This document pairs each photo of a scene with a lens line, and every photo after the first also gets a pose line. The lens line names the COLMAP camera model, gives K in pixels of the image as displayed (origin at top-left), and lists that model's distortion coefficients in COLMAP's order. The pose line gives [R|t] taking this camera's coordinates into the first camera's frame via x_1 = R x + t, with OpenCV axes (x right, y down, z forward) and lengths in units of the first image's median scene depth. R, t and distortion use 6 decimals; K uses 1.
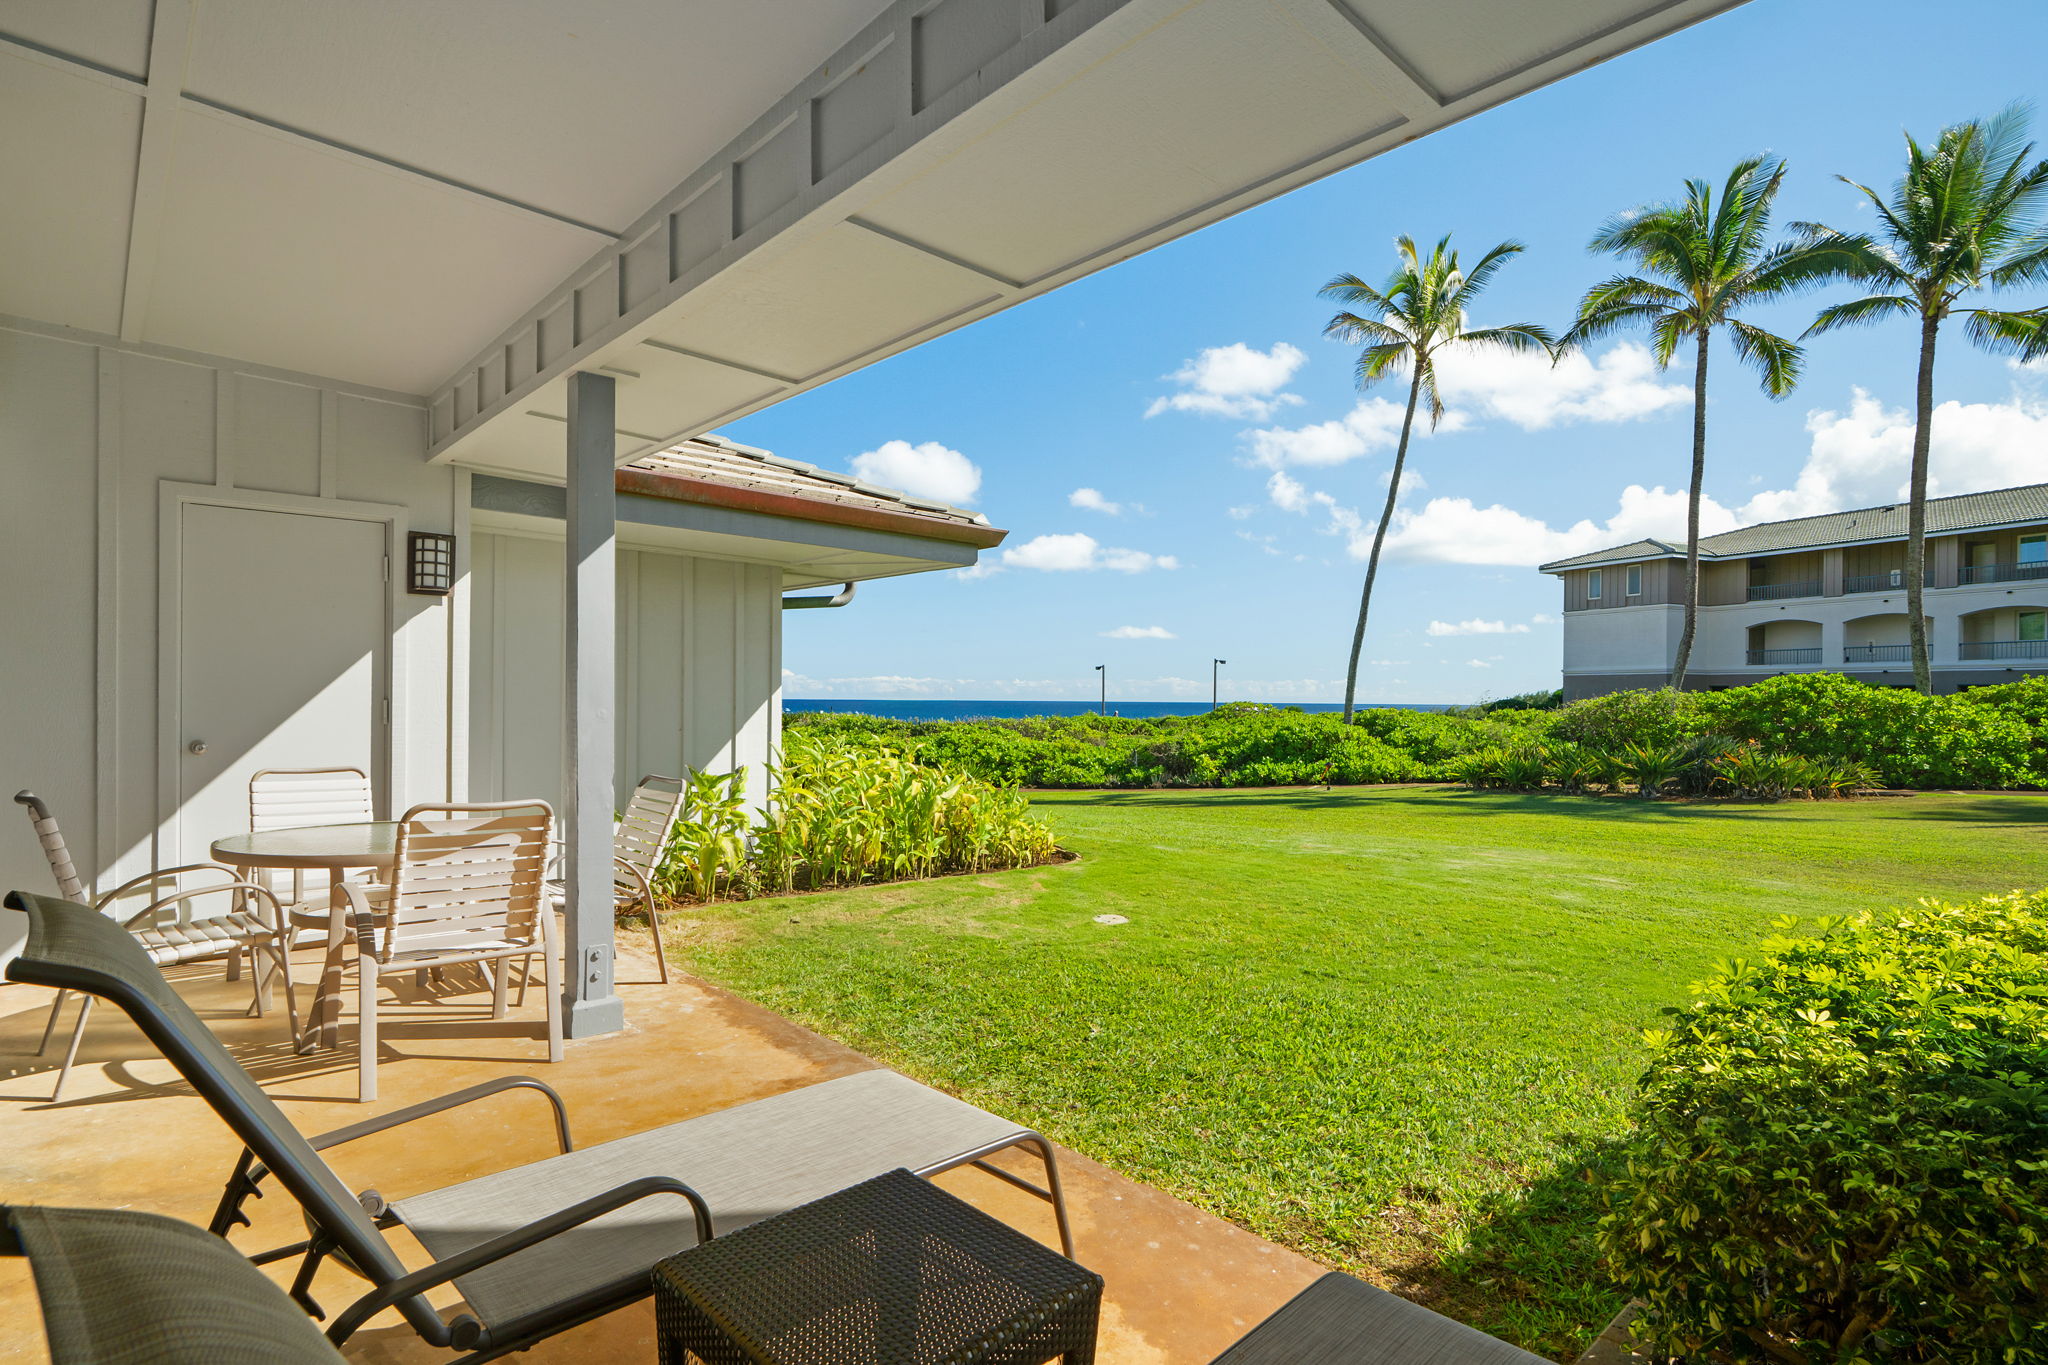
lens RADIAL K [[1019.1, 0, 981.4], [0, 1019.1, 700.5], [0, 0, 1]] dist [-0.000988, 0.000655]
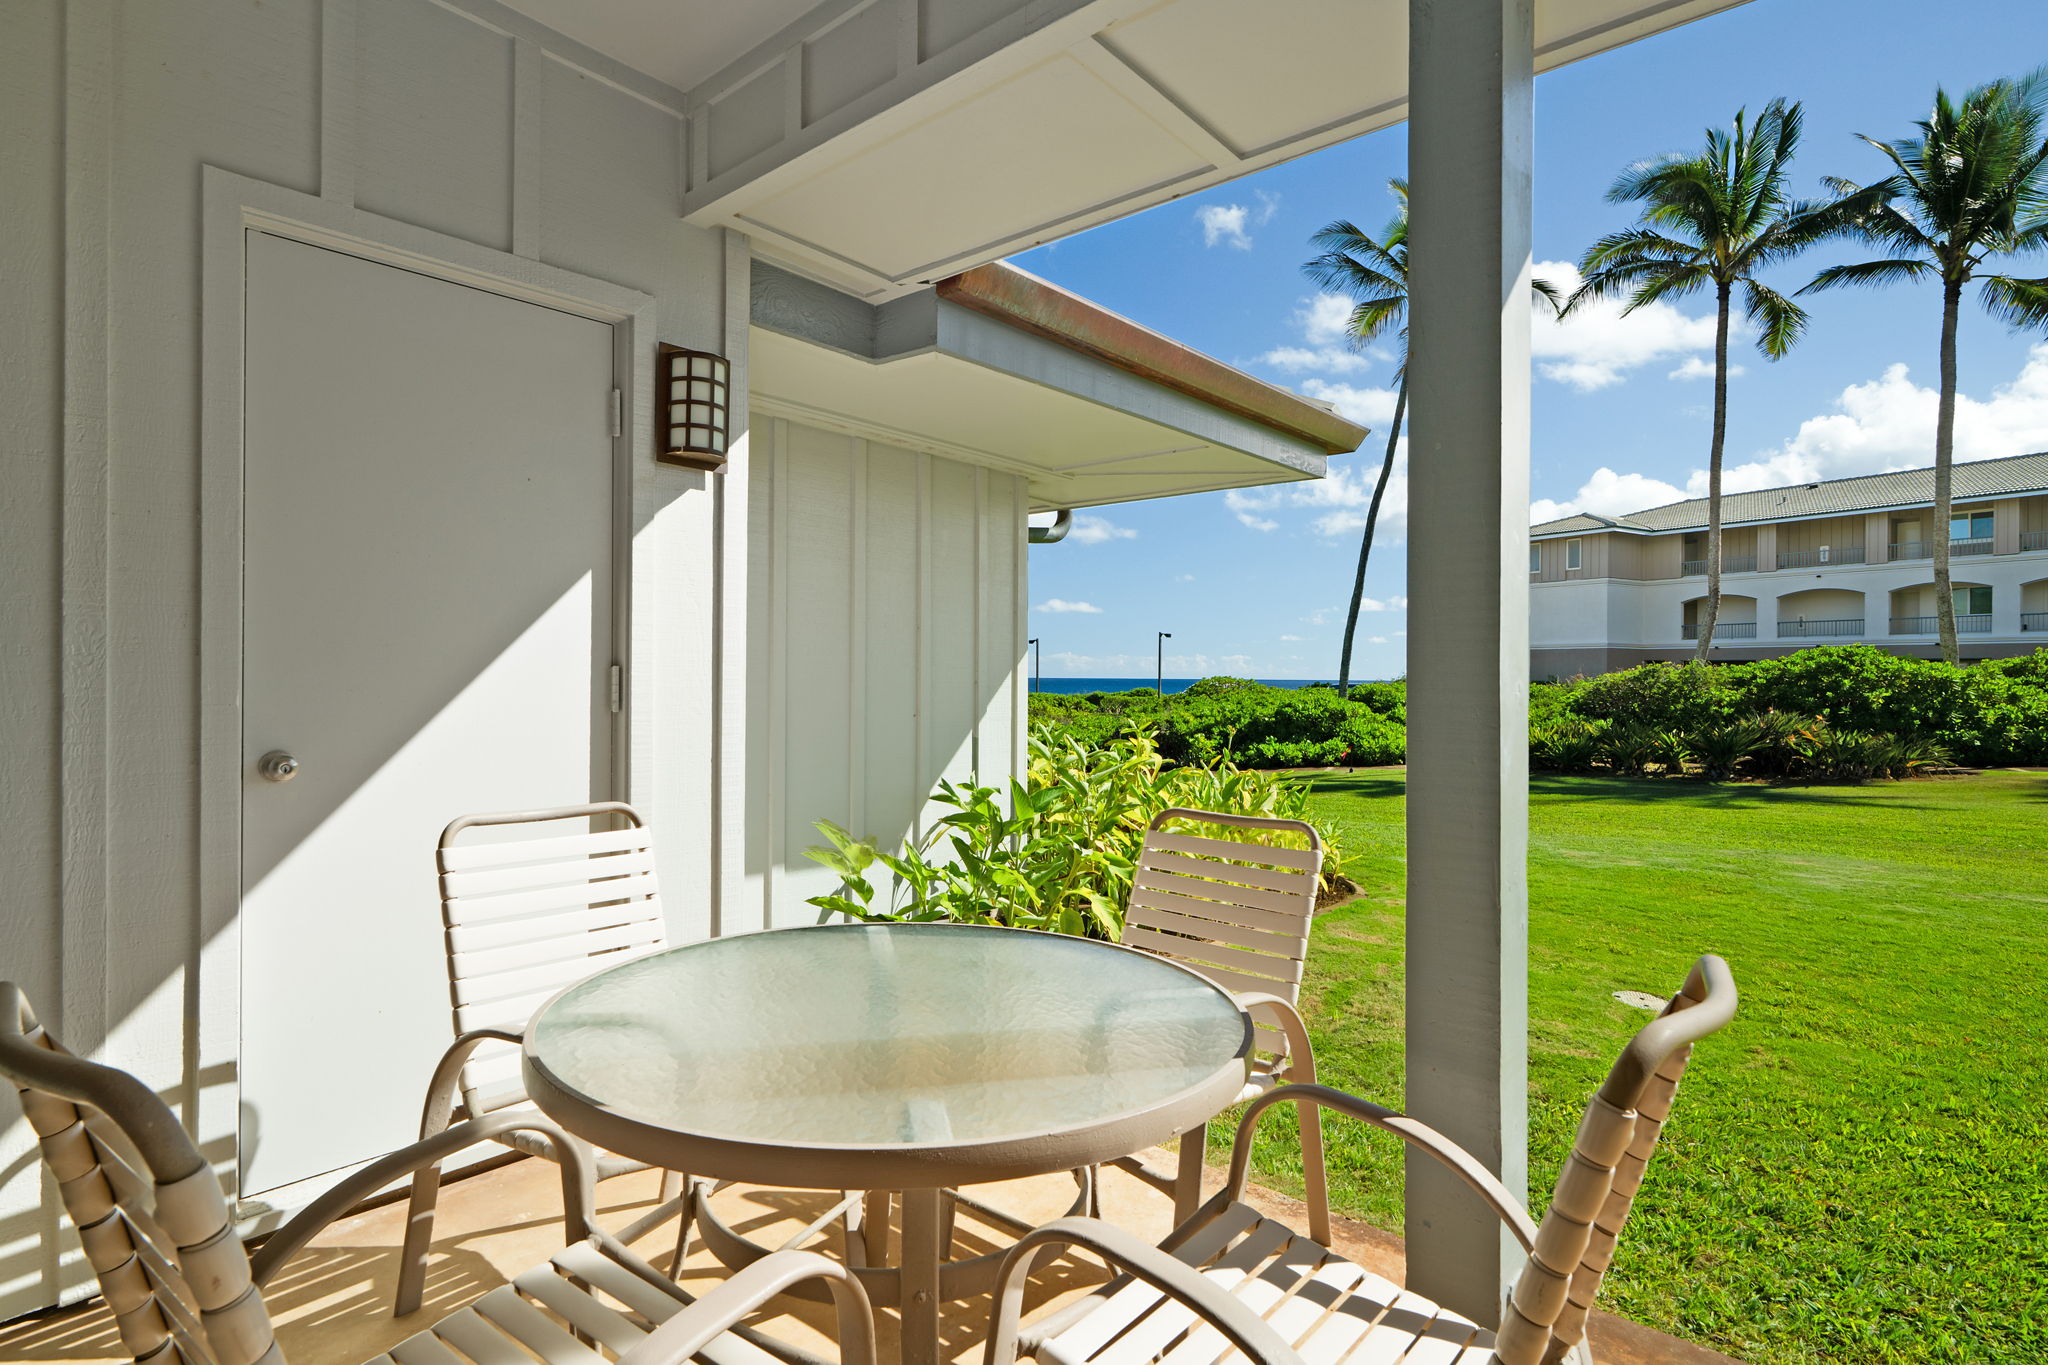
lens RADIAL K [[1055.9, 0, 989.2], [0, 1055.9, 676.1], [0, 0, 1]] dist [0.001577, -0.000353]
pose [[0.994097, -0.001052, 0.108488, -0.095406], [0.001094, 0.999999, -0.000329, 0.001117], [-0.108487, 0.000445, 0.994098, 0.093500]]
